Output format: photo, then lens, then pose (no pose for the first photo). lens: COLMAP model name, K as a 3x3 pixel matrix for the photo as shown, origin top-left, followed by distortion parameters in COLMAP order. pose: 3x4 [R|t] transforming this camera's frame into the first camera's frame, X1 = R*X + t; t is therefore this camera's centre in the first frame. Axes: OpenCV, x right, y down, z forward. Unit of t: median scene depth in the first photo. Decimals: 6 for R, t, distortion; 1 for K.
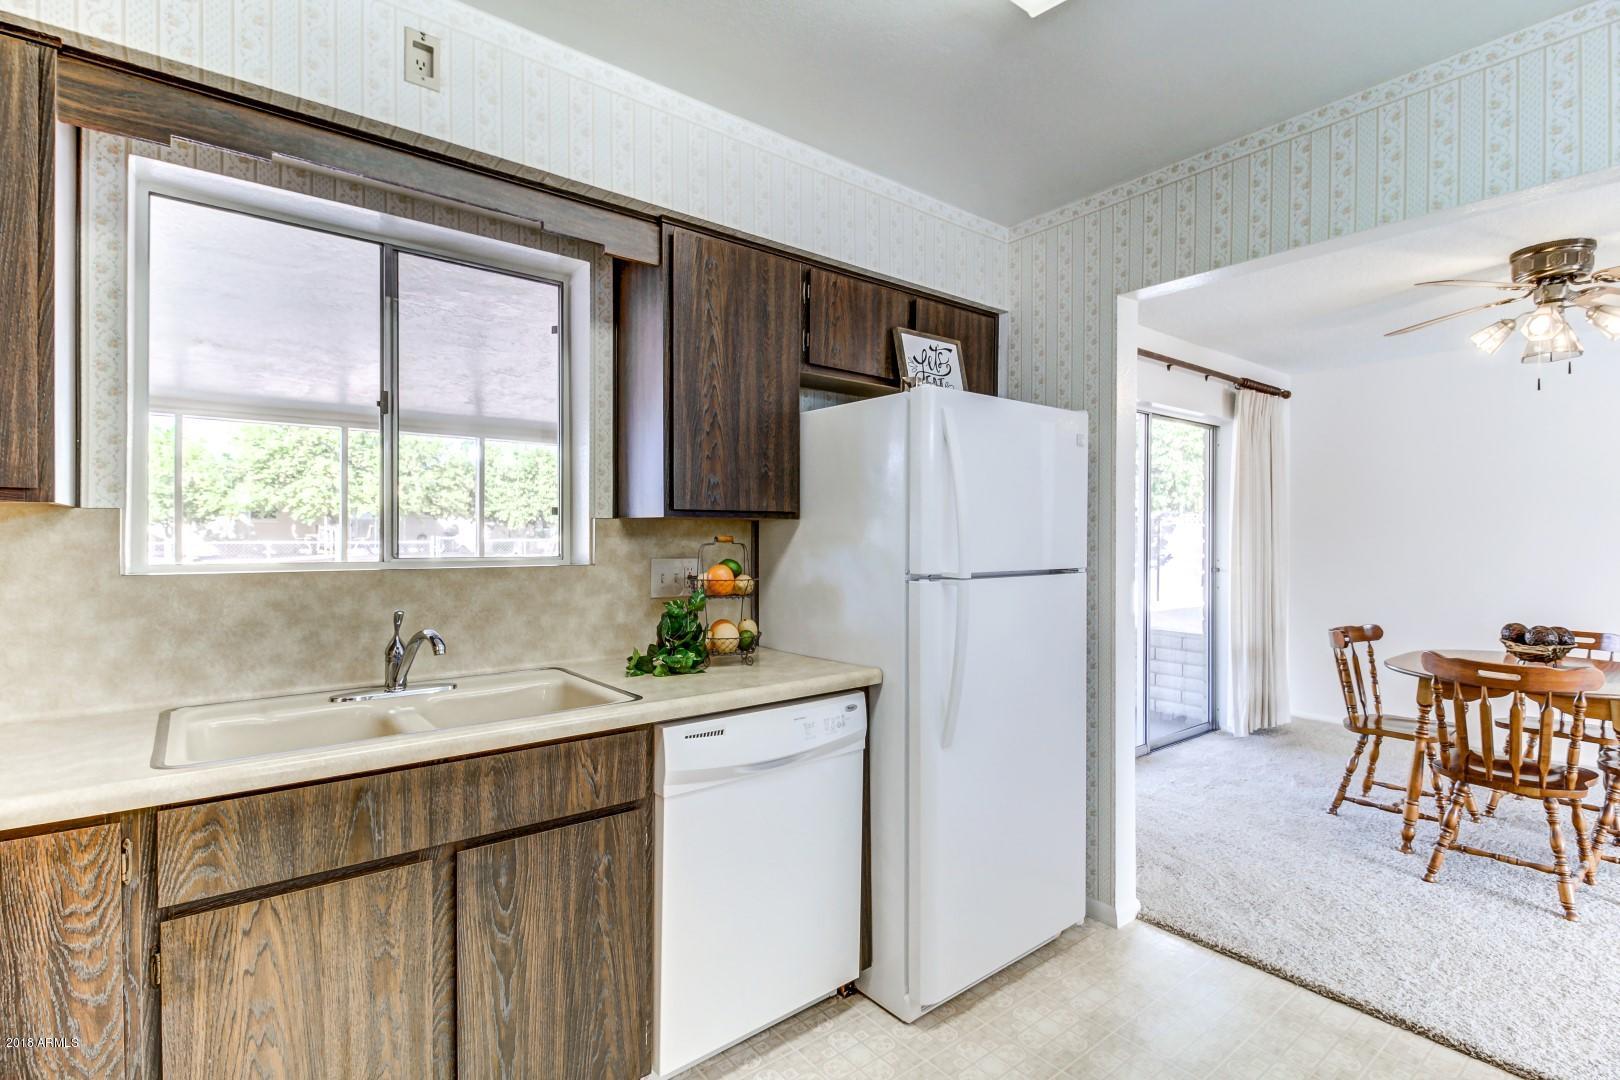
lens RADIAL K [[766.8, 0, 810.0], [0, 766.8, 540.0], [0, 0, 1]] dist [0.001589, -0.000006]
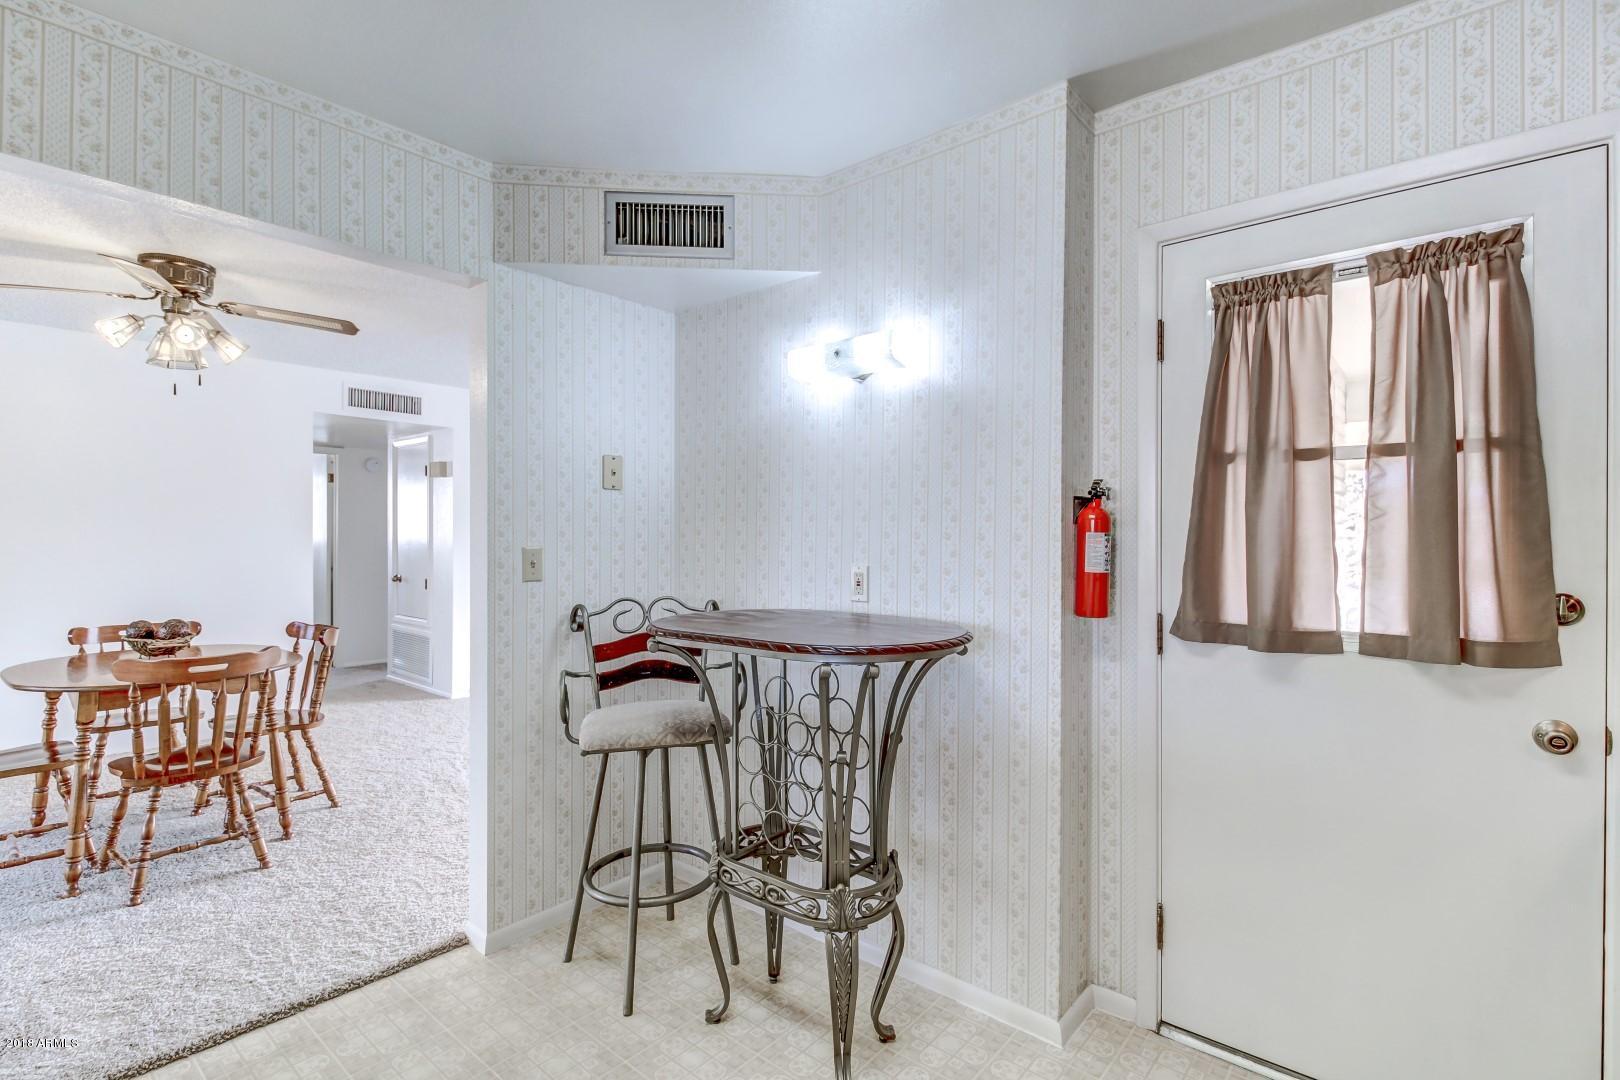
lens RADIAL K [[783.1, 0, 812.3], [0, 783.1, 532.2], [0, 0, 1]] dist [0.000733, -0.000017]
pose [[-0.188786, 0.001565, 0.982017, -0.297372], [0.001627, 0.999998, -0.001280, -0.004722], [-0.982017, 0.001356, -0.188788, 0.393037]]
